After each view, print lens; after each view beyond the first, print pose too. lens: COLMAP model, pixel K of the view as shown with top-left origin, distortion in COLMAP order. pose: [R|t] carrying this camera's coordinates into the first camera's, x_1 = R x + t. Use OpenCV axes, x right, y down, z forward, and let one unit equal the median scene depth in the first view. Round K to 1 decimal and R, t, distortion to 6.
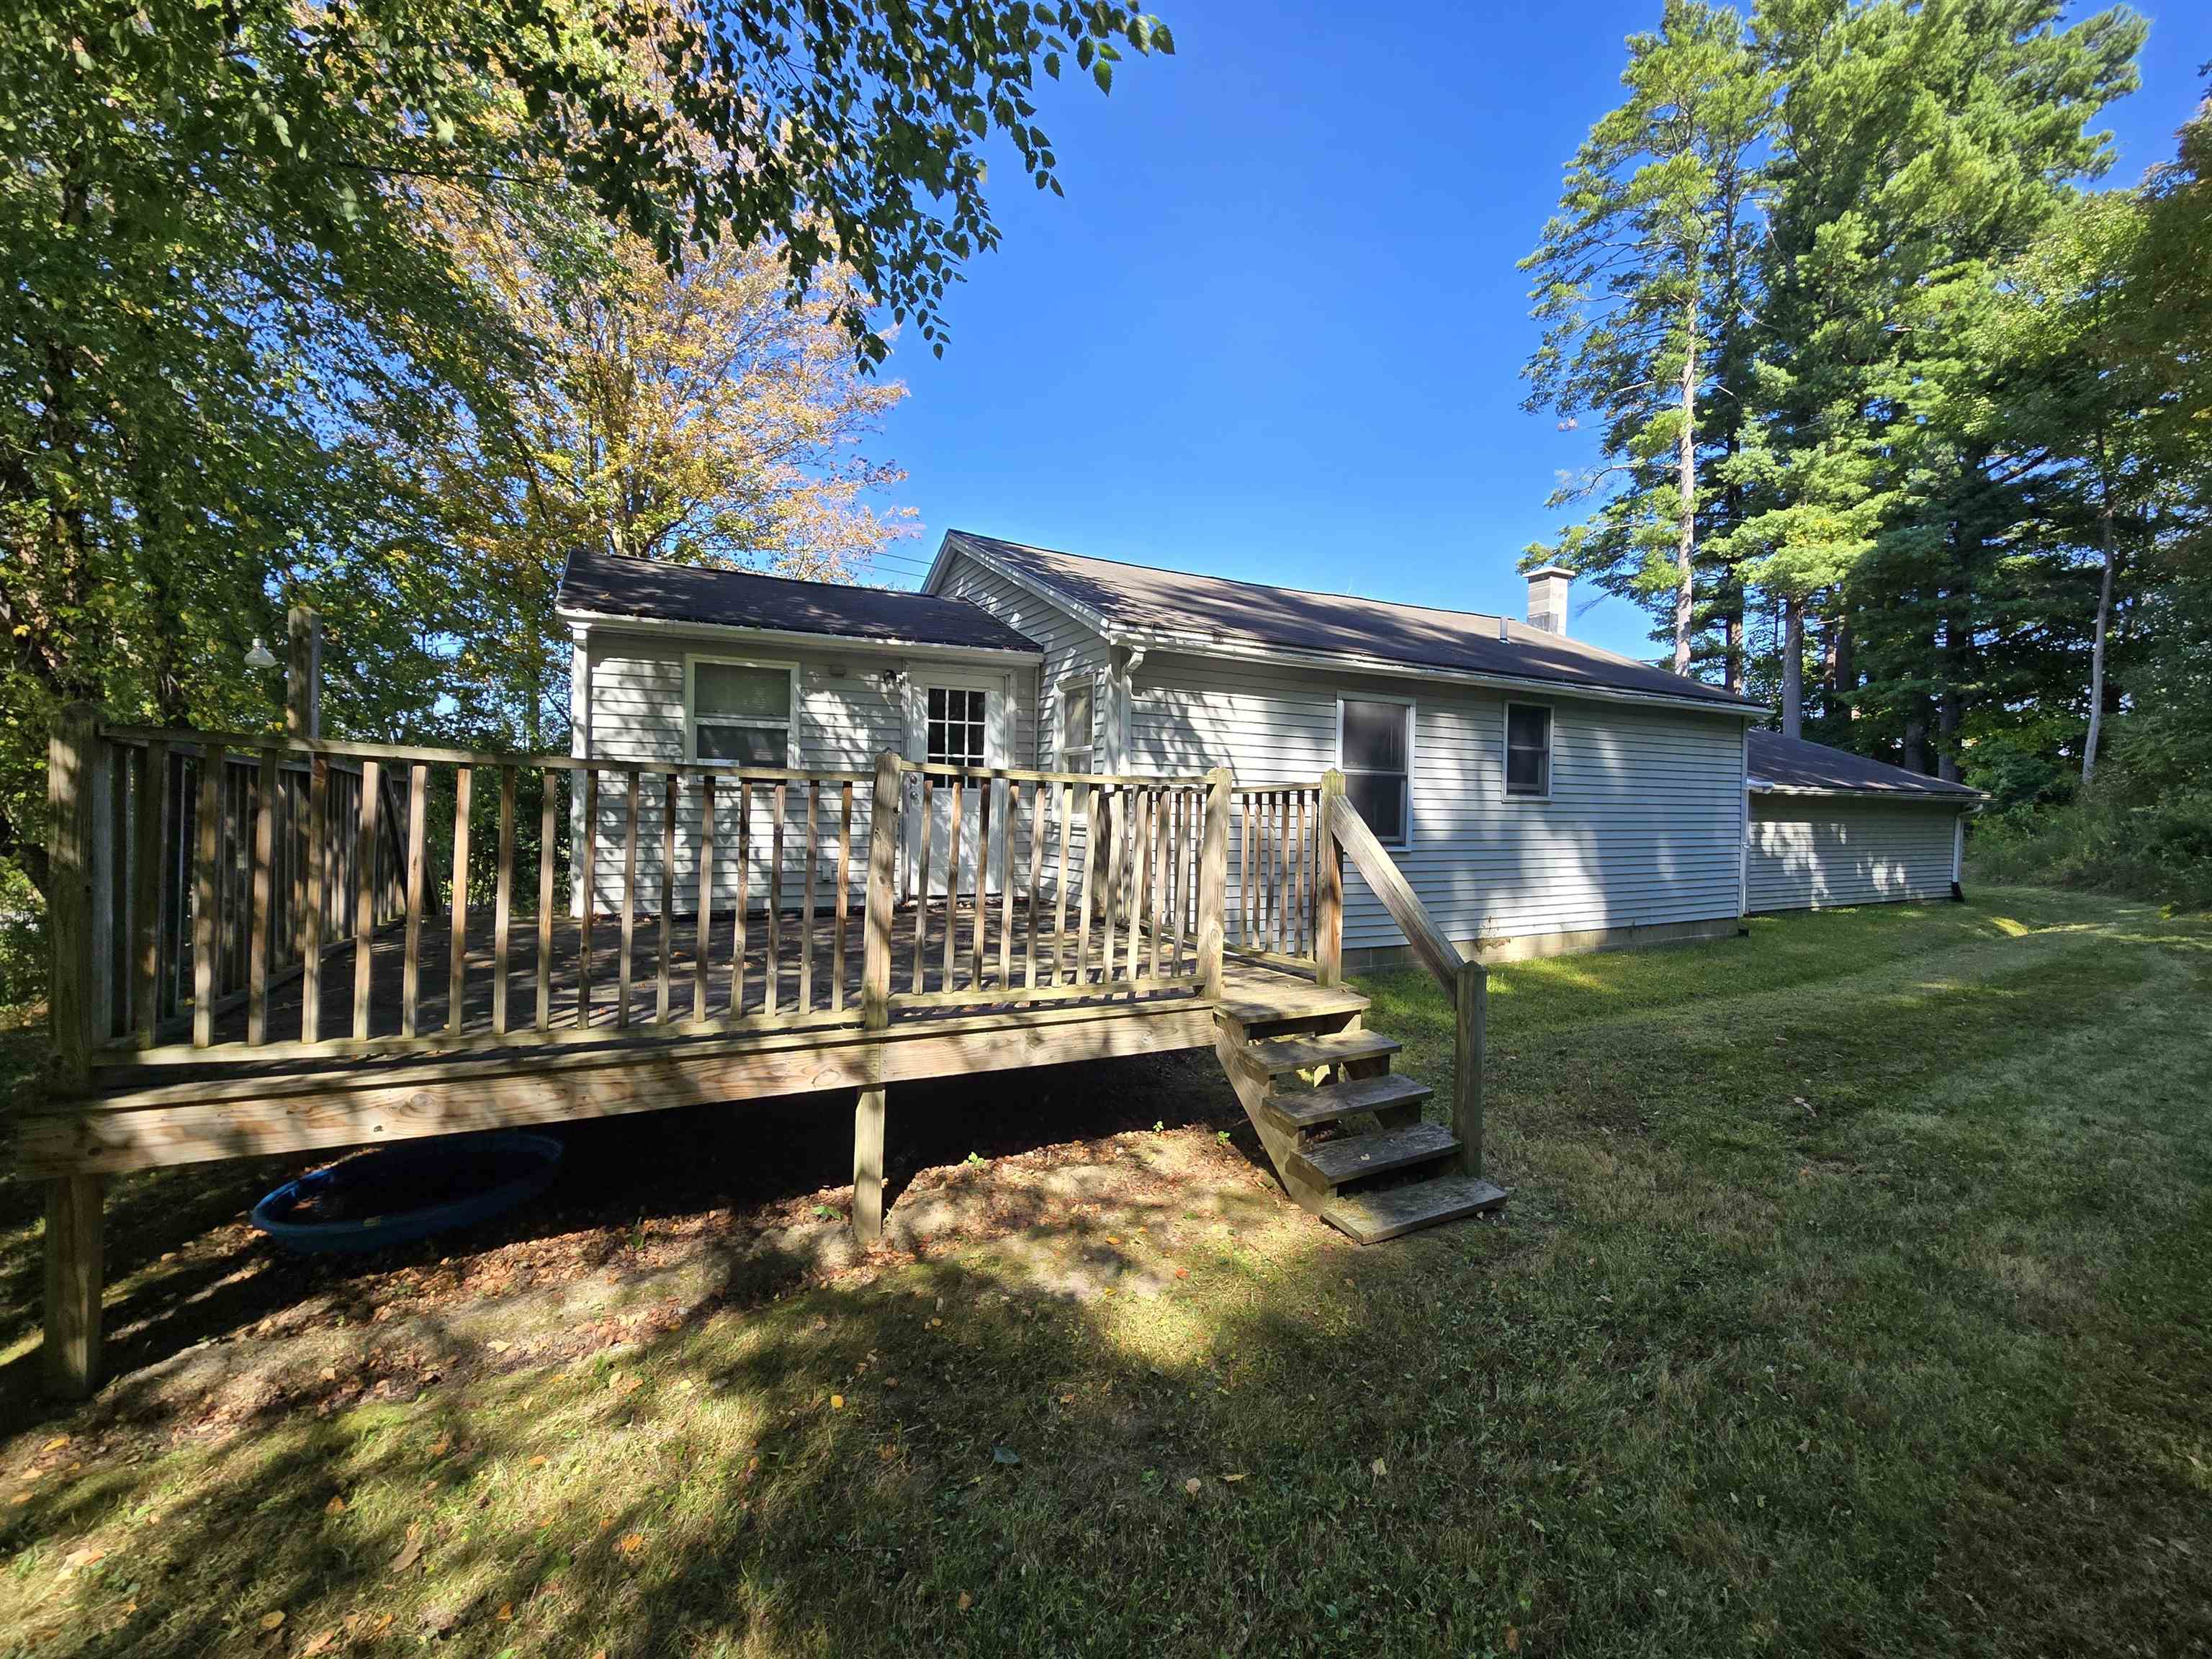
lens RADIAL K [[913.8, 0, 1088.9], [0, 913.8, 834.2], [0, 0, 1]] dist [-0.001755, 0.001346]
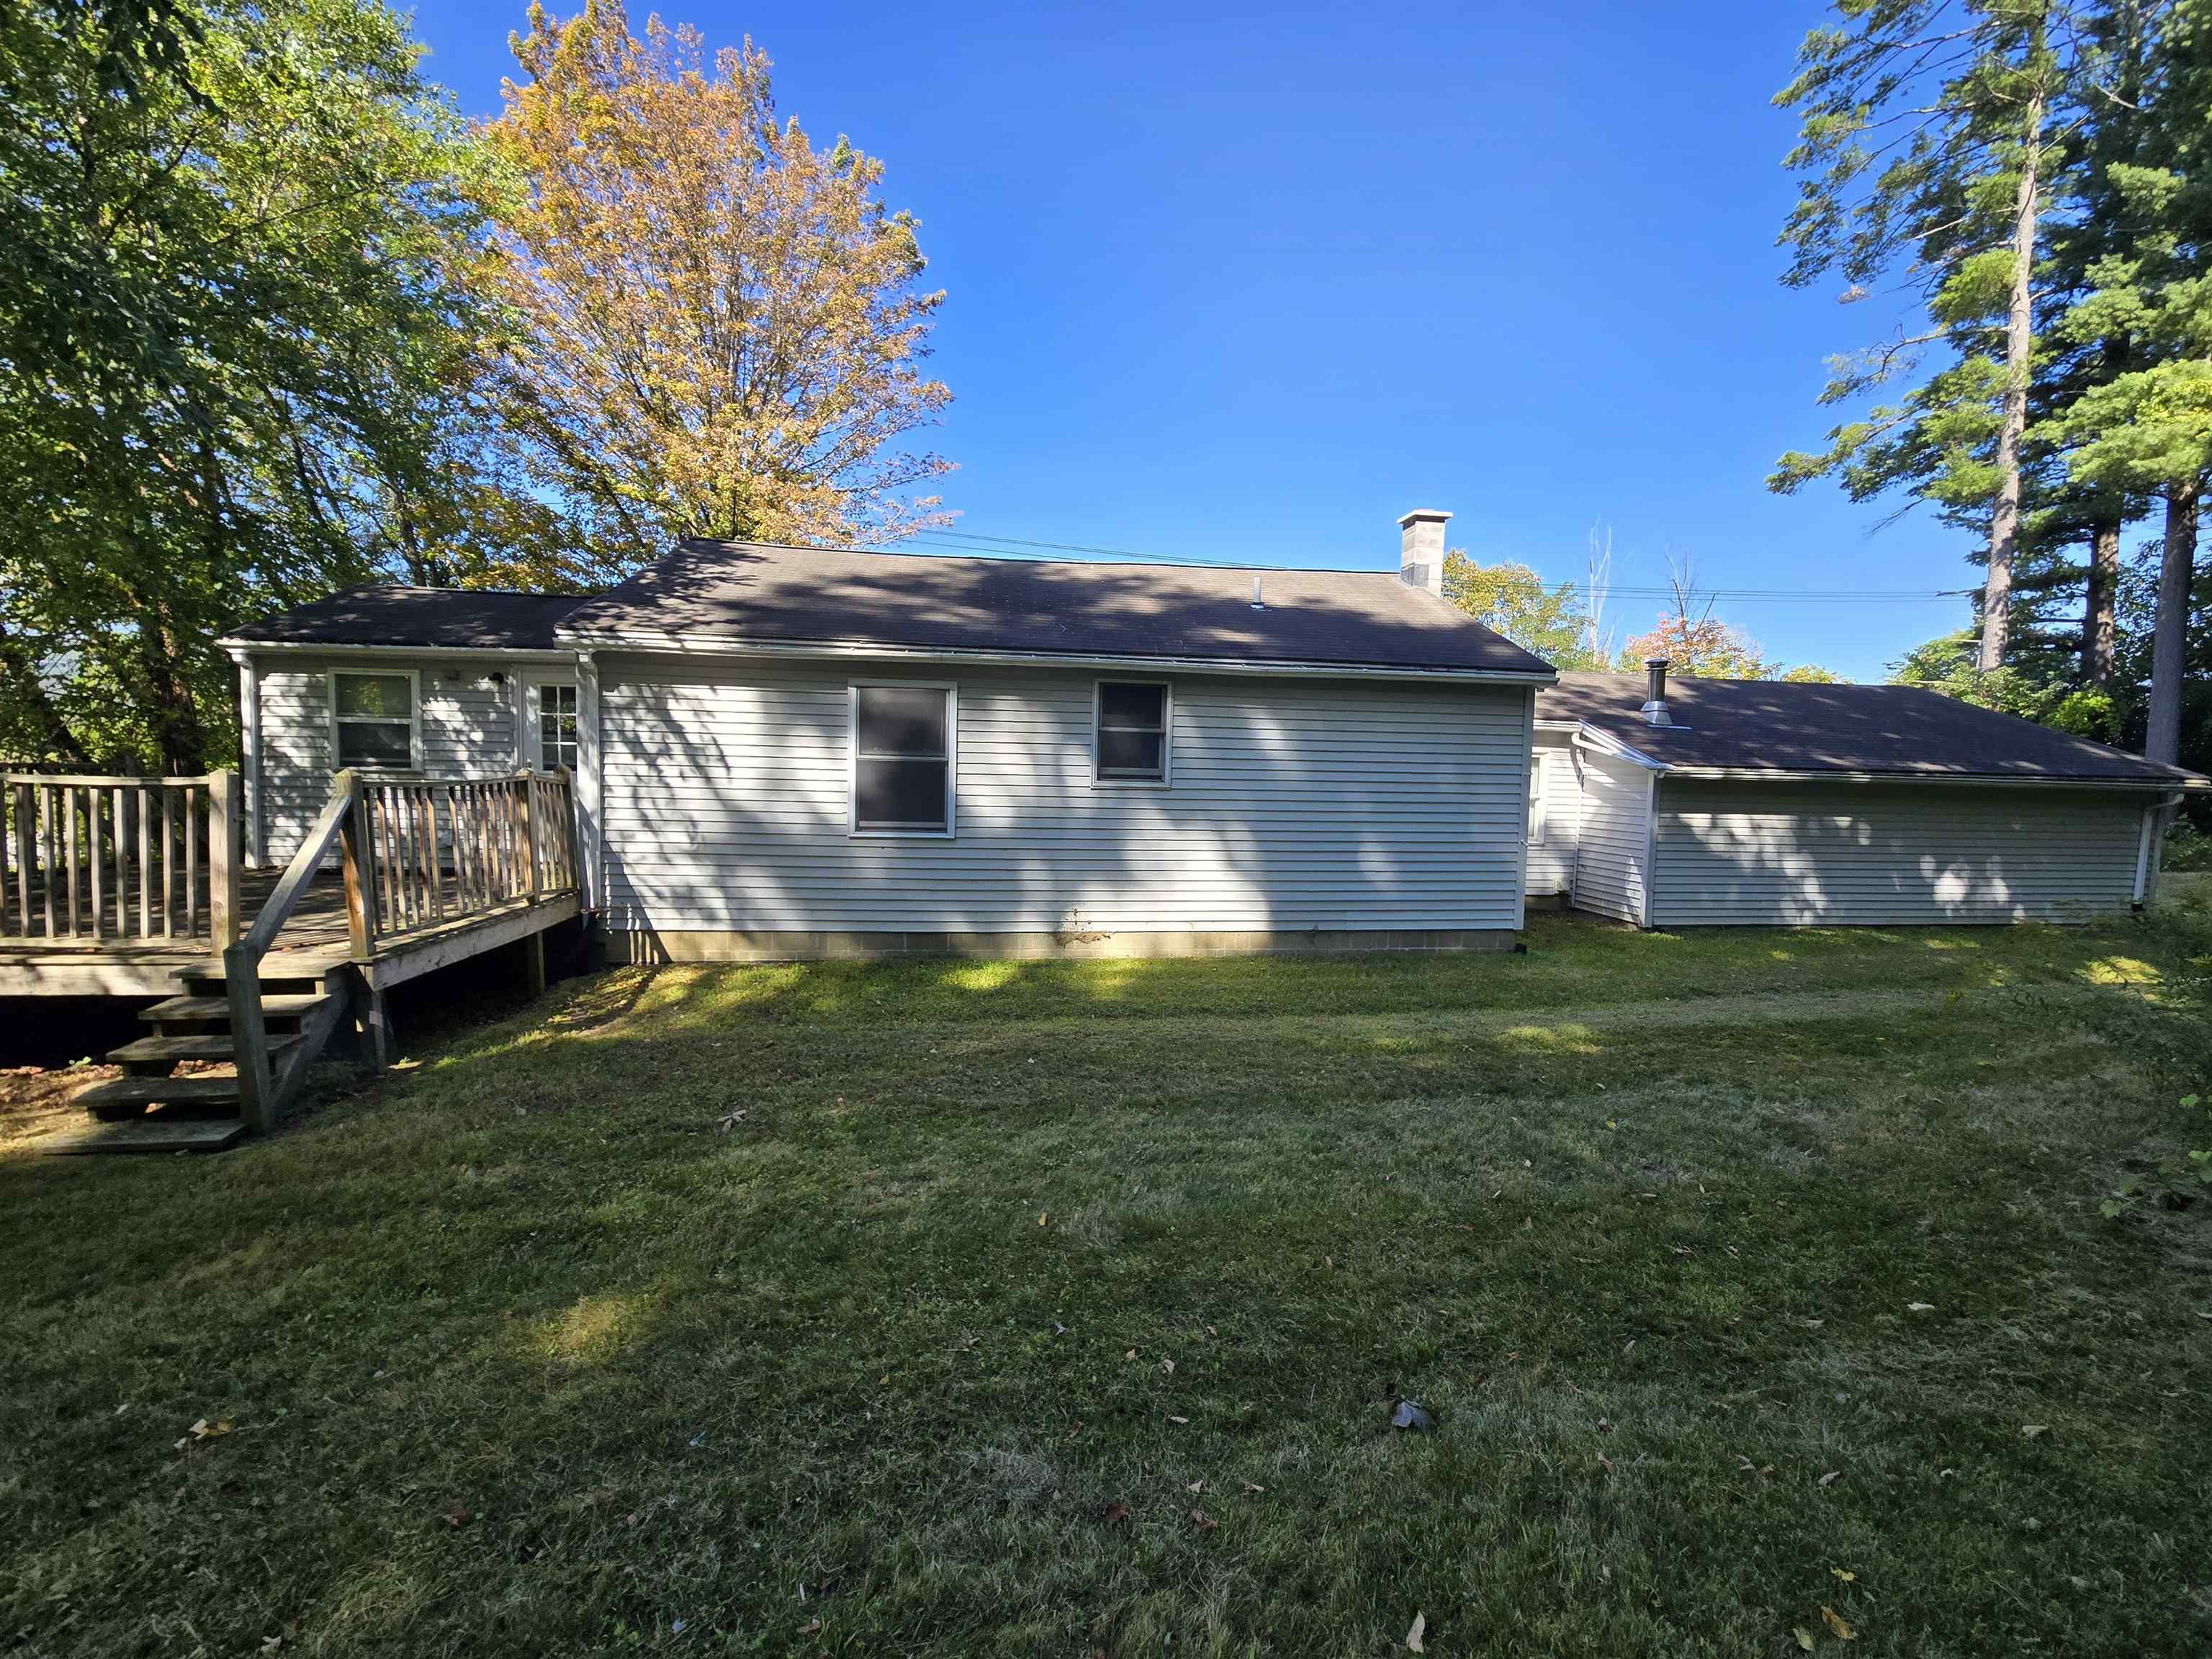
lens RADIAL K [[913.8, 0, 1058.8], [0, 913.8, 827.0], [0, 0, 1]] dist [-0.001755, 0.001346]
pose [[0.939926, 0.027095, -0.340302, 0.676233], [-0.017361, 0.999349, 0.031616, -0.022754], [0.340937, -0.023808, 0.939785, 0.097749]]
